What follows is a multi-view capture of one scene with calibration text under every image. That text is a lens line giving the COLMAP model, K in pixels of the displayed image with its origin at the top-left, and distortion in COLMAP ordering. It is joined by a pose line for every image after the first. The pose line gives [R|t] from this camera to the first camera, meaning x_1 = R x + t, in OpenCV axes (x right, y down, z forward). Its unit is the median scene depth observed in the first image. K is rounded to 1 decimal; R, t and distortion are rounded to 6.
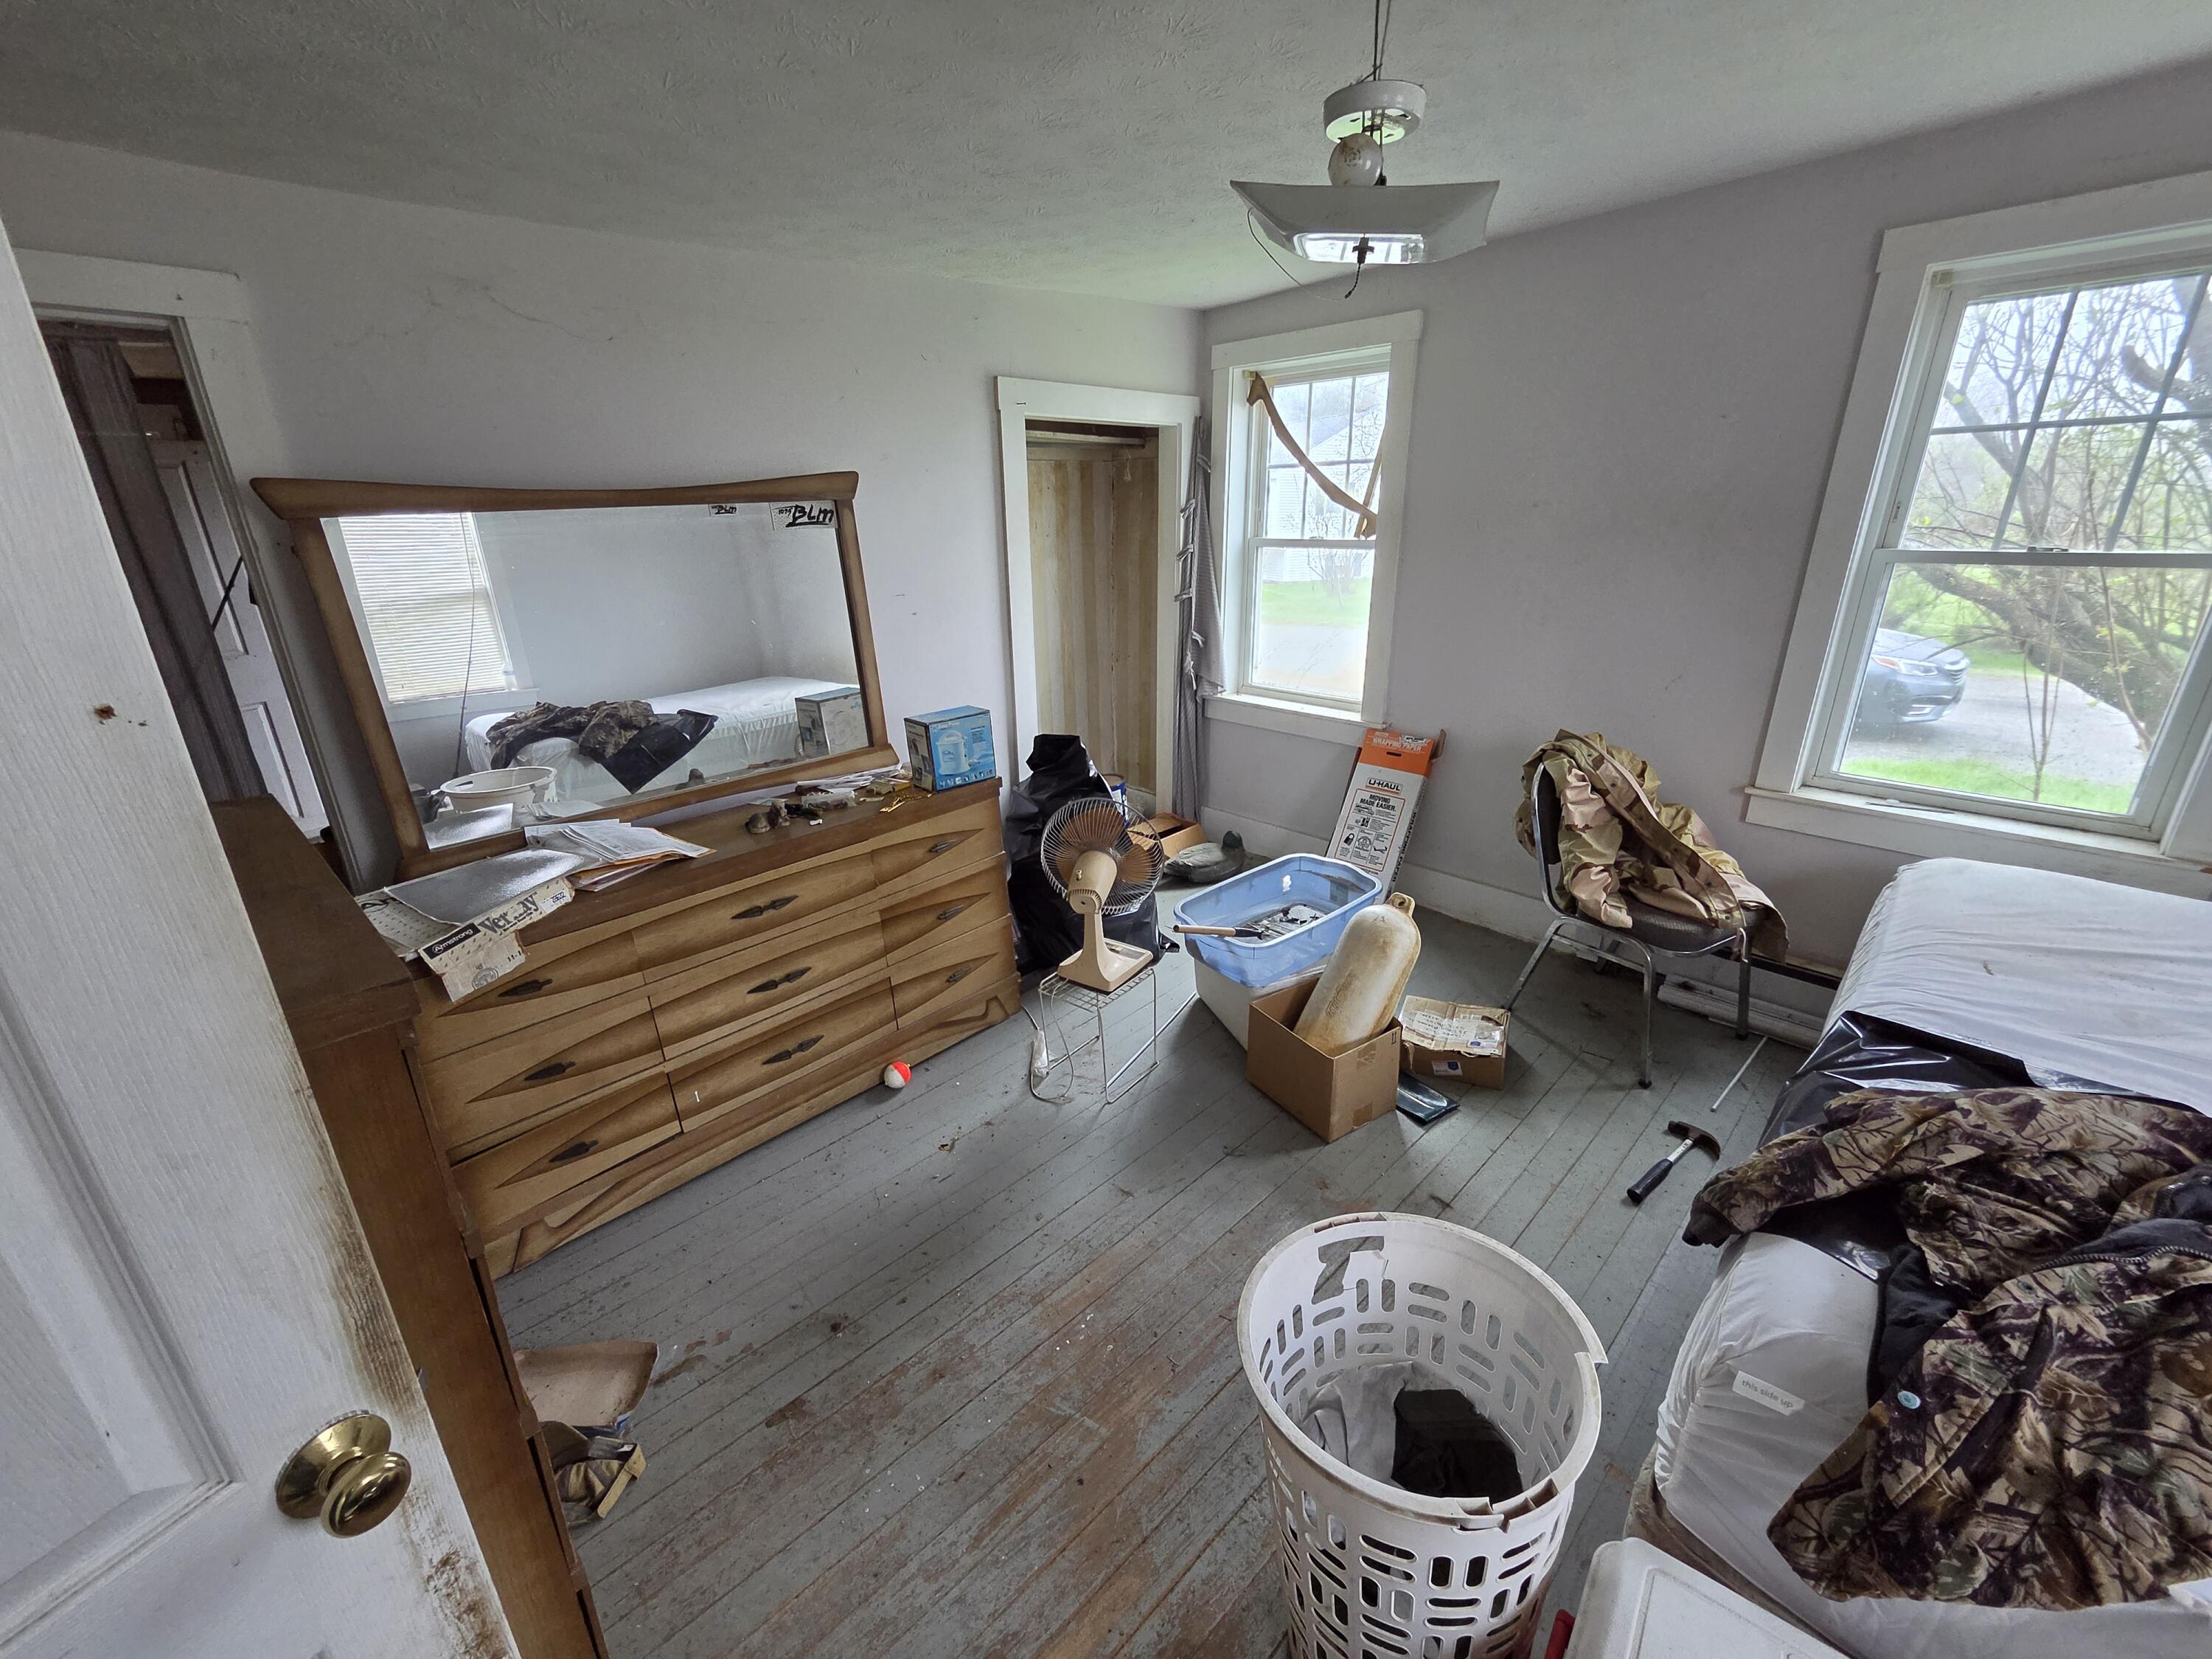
lens RADIAL K [[916.2, 0, 1109.9], [0, 916.2, 843.7], [0, 0, 1]] dist [-0.011133, 0.009530]
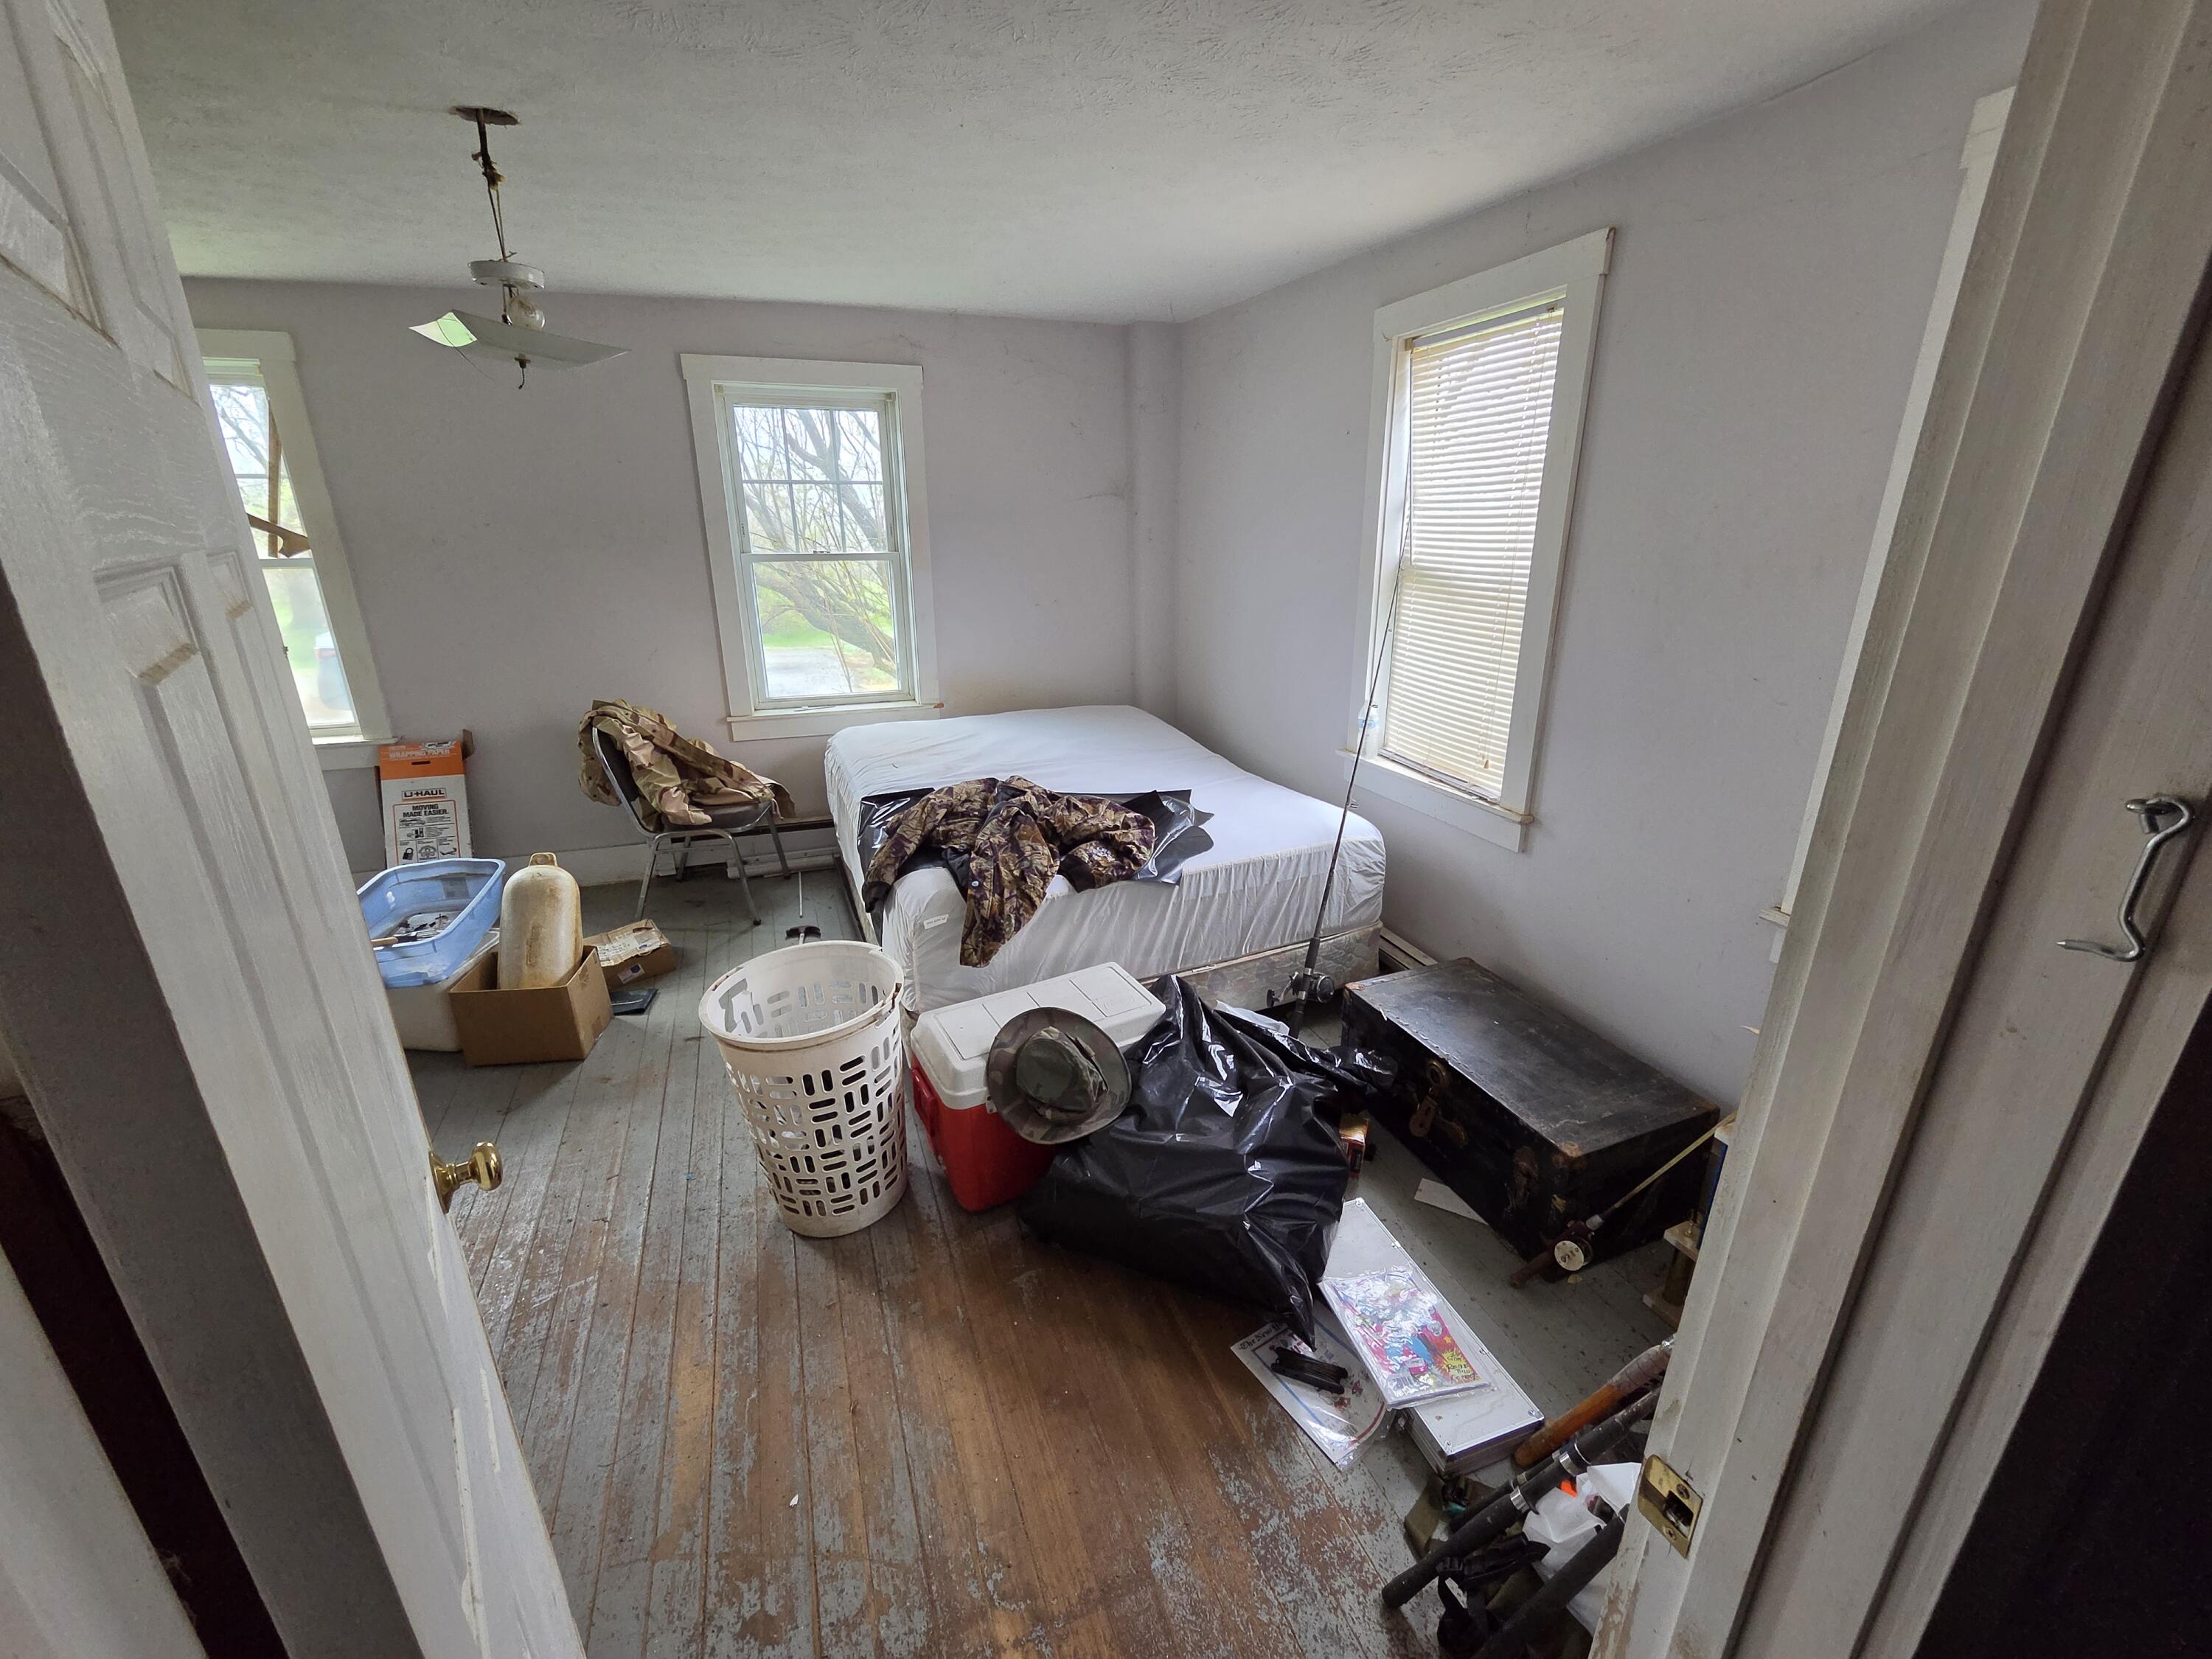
lens RADIAL K [[916.2, 0, 1109.9], [0, 916.2, 843.7], [0, 0, 1]] dist [-0.011133, 0.009530]
pose [[0.405091, -0.291190, 0.866666, -0.294023], [0.307948, 0.935993, 0.170544, 0.050877], [-0.860854, 0.197802, 0.468833, -0.134504]]
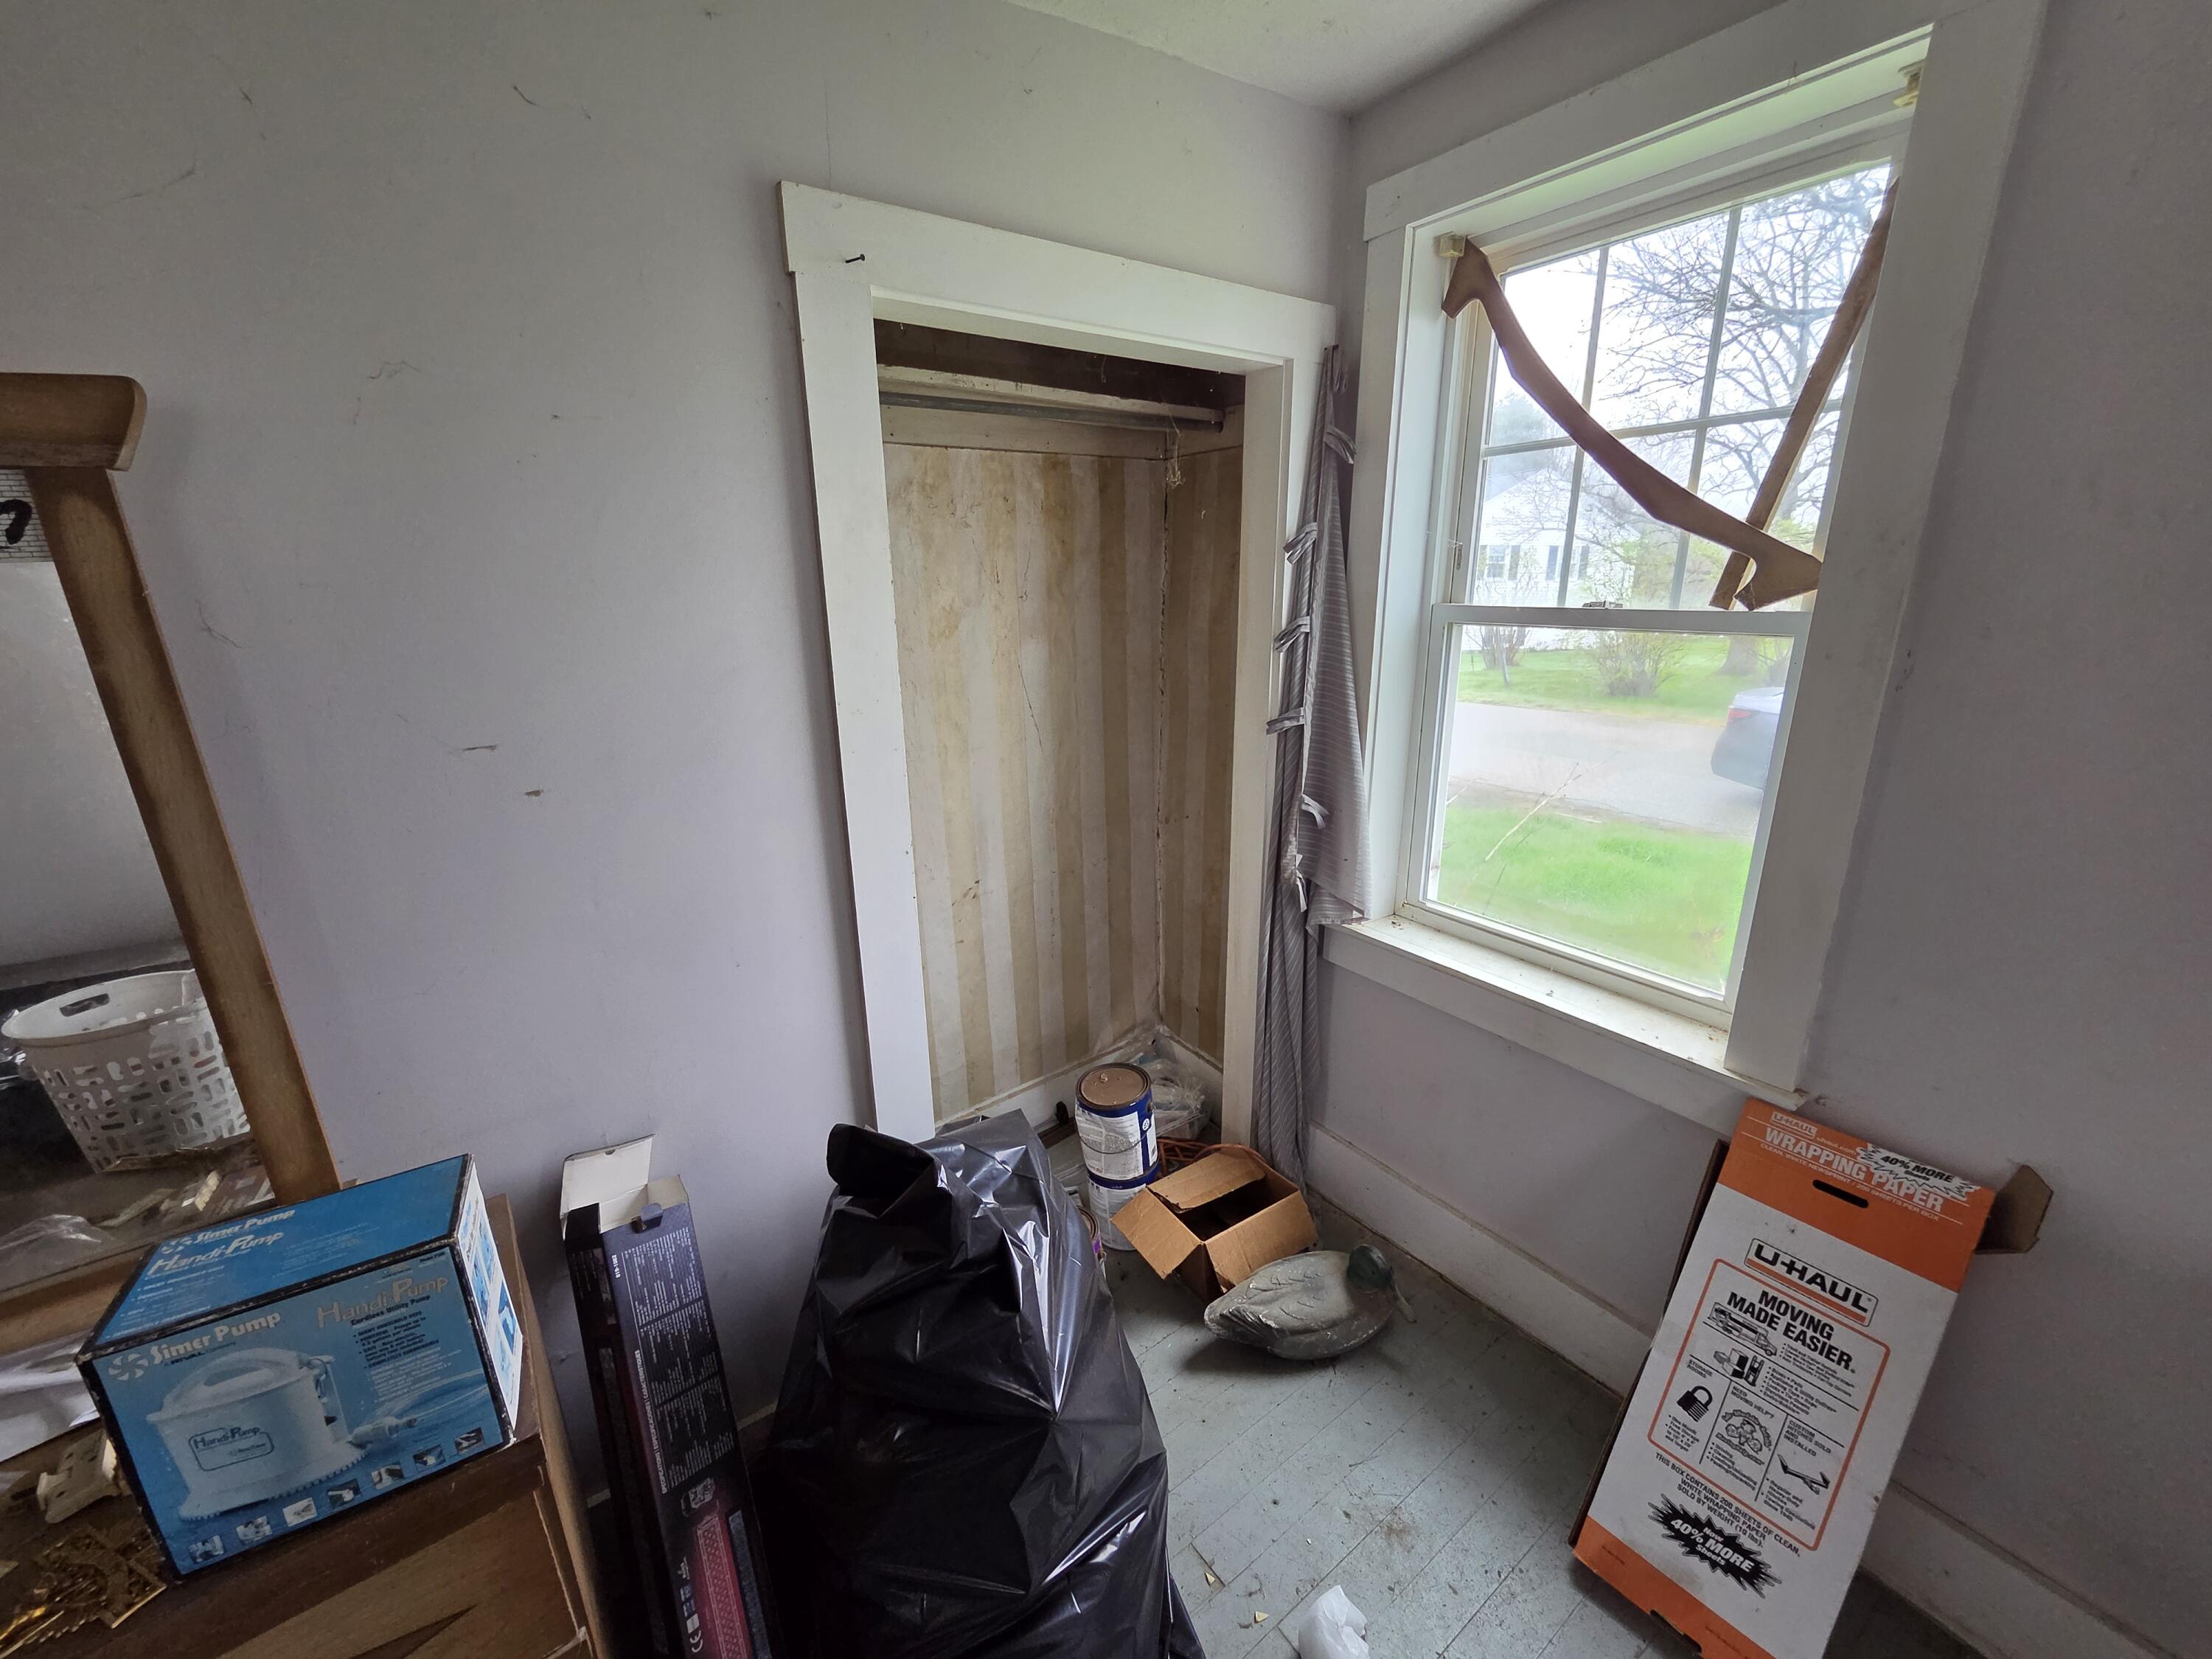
lens RADIAL K [[916.2, 0, 1109.9], [0, 916.2, 843.7], [0, 0, 1]] dist [-0.011133, 0.009530]
pose [[0.988092, 0.045459, -0.146995, 0.071368], [-0.054633, 0.996763, -0.058983, -0.198181], [0.143838, 0.066311, 0.987377, 0.590556]]
